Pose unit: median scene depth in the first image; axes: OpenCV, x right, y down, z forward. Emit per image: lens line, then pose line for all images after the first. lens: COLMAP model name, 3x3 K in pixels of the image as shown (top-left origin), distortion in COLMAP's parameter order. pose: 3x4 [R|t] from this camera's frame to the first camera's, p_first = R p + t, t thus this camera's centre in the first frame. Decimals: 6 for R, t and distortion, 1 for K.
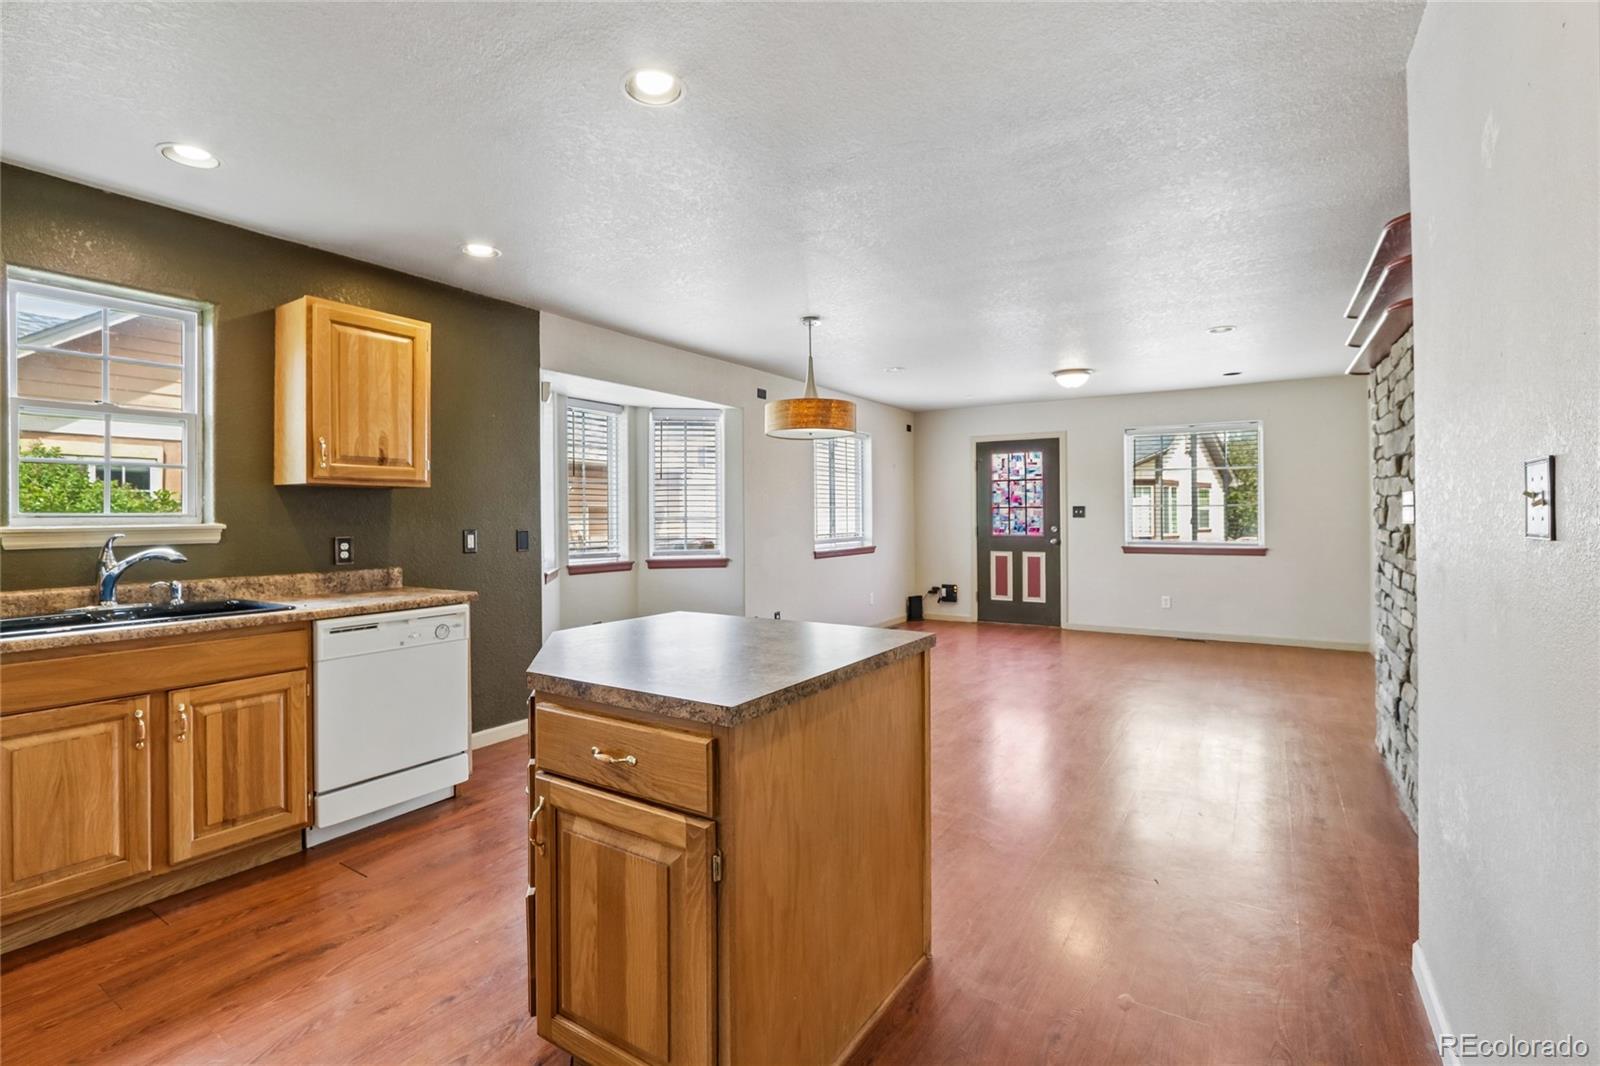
lens RADIAL K [[739.7, 0, 781.8], [0, 739.7, 514.6], [0, 0, 1]] dist [-0.015228, 0.002323]
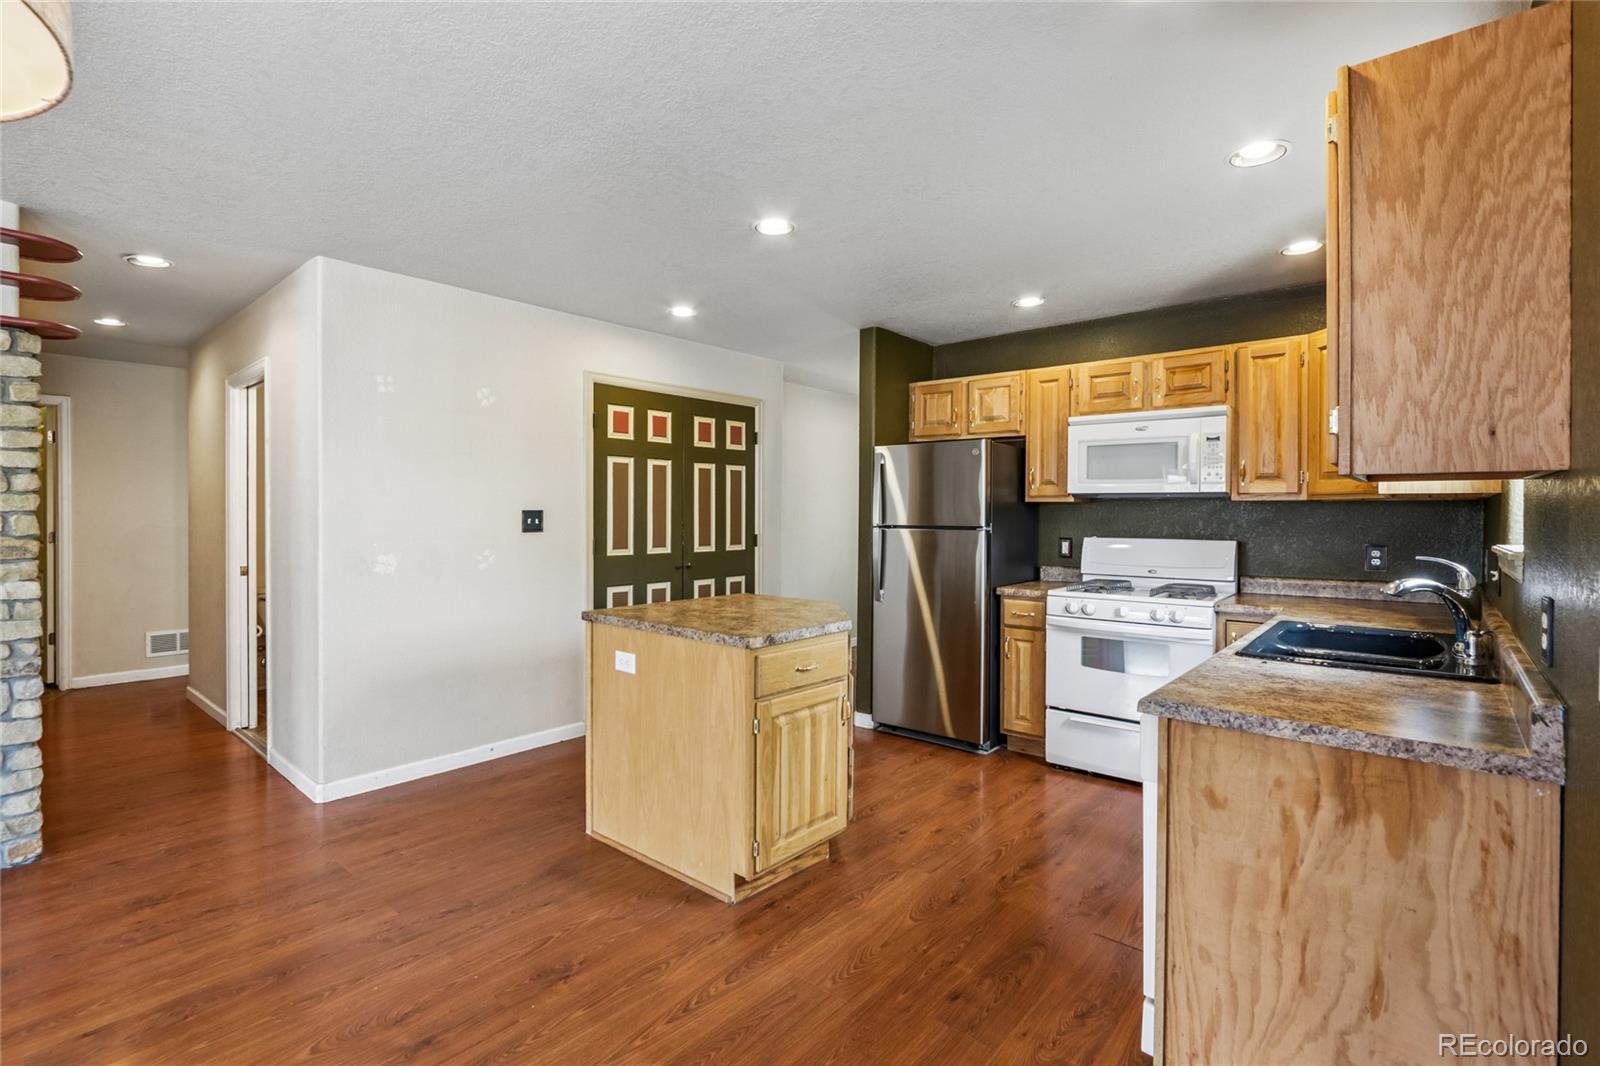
lens RADIAL K [[739.7, 0, 784.8], [0, 739.7, 519.2], [0, 0, 1]] dist [-0.015228, 0.002323]
pose [[-0.990343, 0.001567, 0.138633, -0.267992], [0.002165, 0.999989, 0.004162, -0.017157], [-0.138625, 0.004422, -0.990335, 1.658646]]
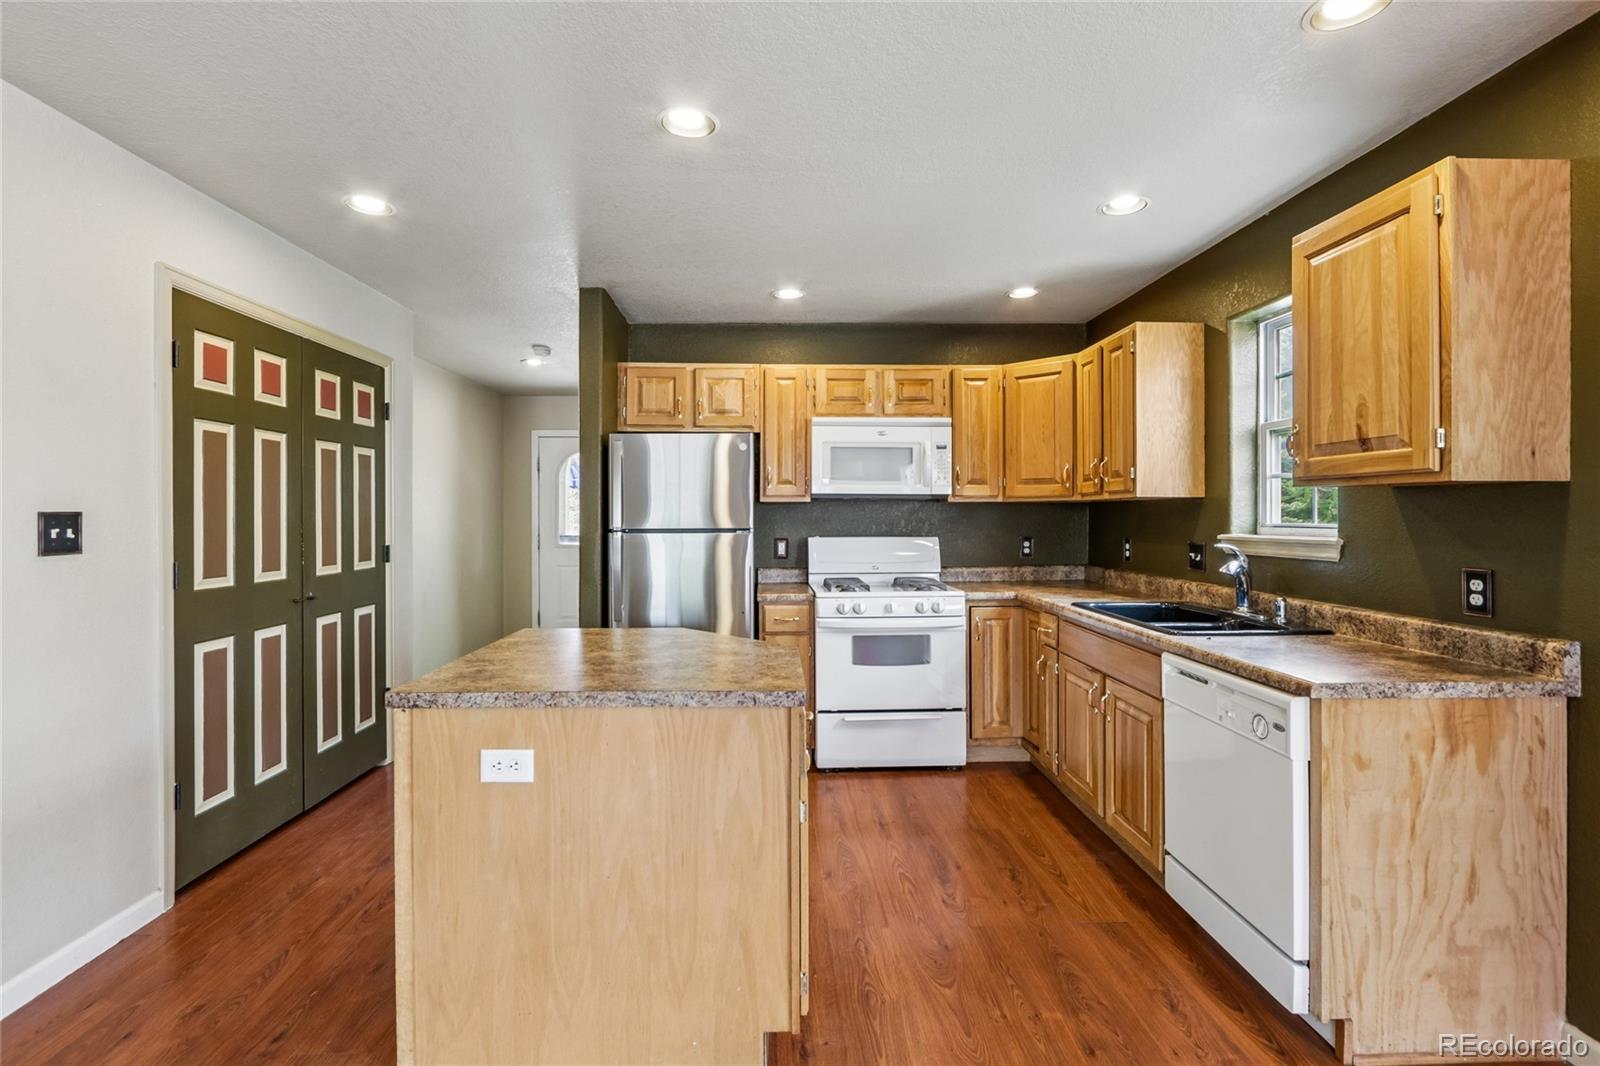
lens RADIAL K [[739.7, 0, 785.0], [0, 739.7, 516.0], [0, 0, 1]] dist [-0.015228, 0.002323]
pose [[-0.823815, 0.009147, -0.566785, 0.212265], [0.009383, 0.999953, 0.002501, -0.020701], [0.566781, -0.003258, -0.823862, 1.330883]]
